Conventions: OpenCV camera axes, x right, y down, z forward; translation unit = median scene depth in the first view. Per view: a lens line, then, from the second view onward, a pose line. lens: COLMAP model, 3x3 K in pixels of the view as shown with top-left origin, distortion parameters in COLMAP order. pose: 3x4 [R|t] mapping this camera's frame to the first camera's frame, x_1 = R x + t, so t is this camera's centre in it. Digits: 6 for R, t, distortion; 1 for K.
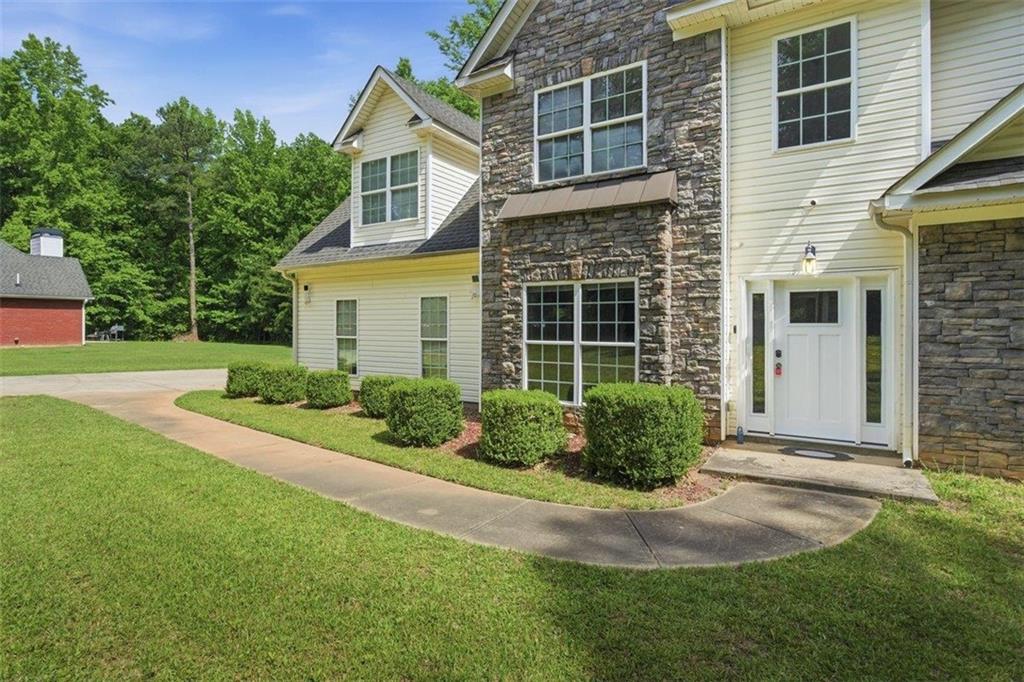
lens RADIAL K [[514.0, 0, 516.0], [0, 514.0, 329.8], [0, 0, 1]] dist [-0.014576, 0.009574]
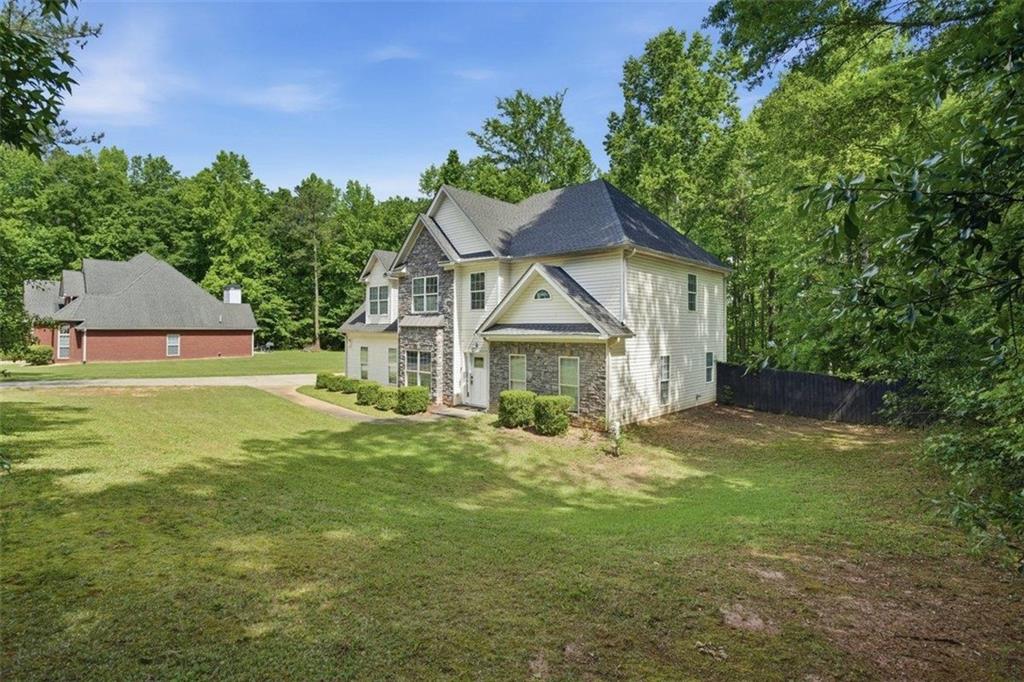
lens RADIAL K [[490.8, 0, 513.2], [0, 490.8, 325.0], [0, 0, 1]] dist [0.000619, 0.001242]
pose [[0.981065, -0.001044, -0.193675, 1.013526], [-0.002064, 0.999872, -0.015845, -0.166720], [0.193667, 0.015944, 0.980938, -1.380448]]
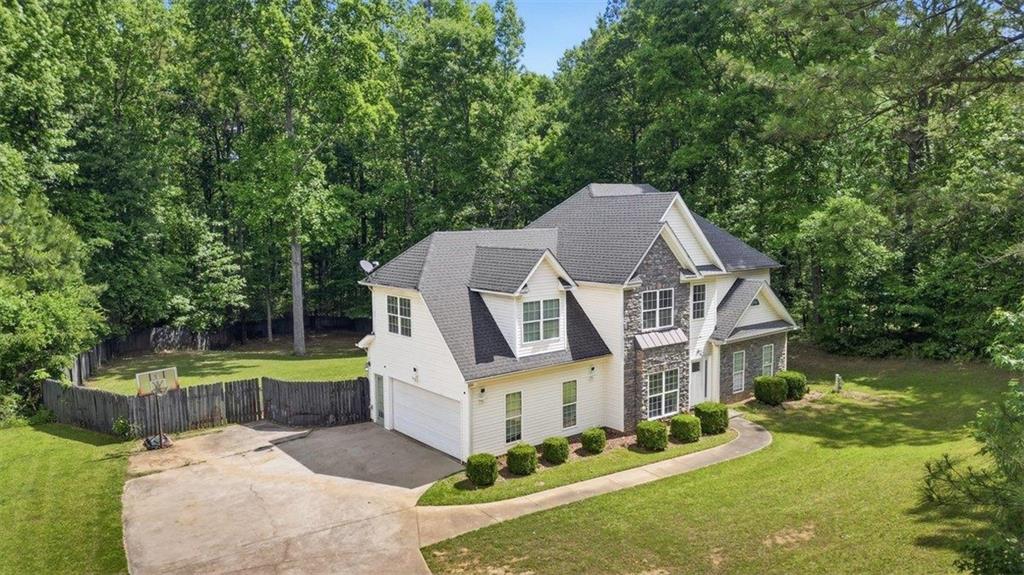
lens RADIAL K [[710.8, 0, 512.0], [0, 710.8, 287.5], [0, 0, 1]] dist [0.081429, -0.093310]
pose [[0.336015, -0.104038, 0.936093, -3.066178], [0.017381, 0.994396, 0.104278, -0.792904], [-0.941696, -0.018769, 0.335940, 0.438062]]
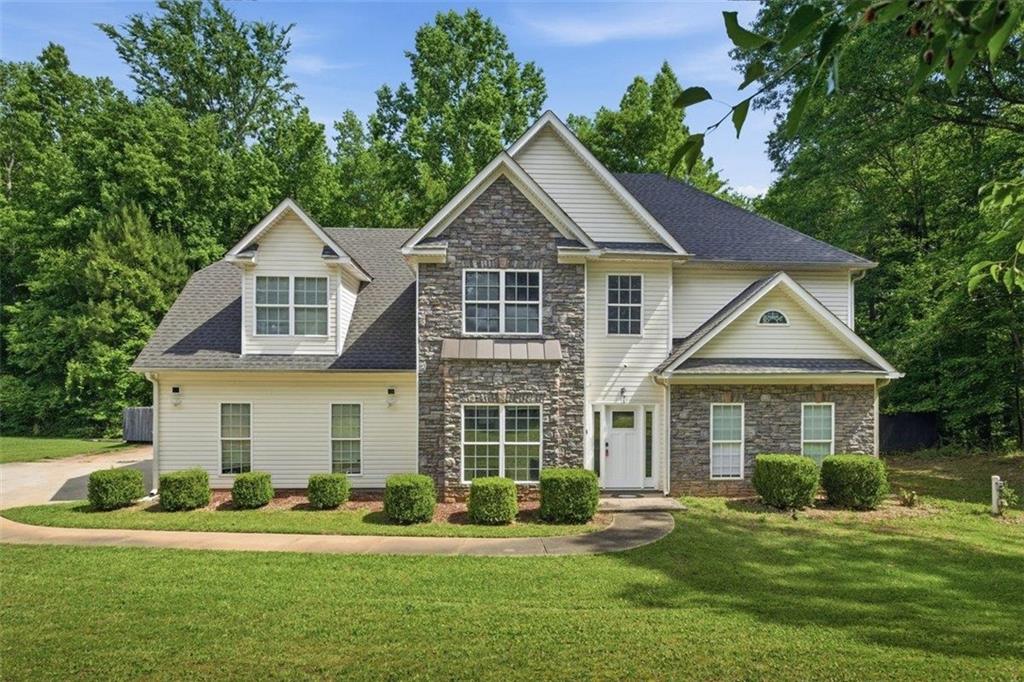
lens RADIAL K [[558.8, 0, 513.3], [0, 558.8, 393.8], [0, 0, 1]] dist [-0.004041, 0.000779]
pose [[0.821433, -0.010947, 0.570201, -0.708219], [0.001869, 0.999862, 0.016503, -0.131944], [-0.570303, -0.012490, 0.821340, -0.356897]]
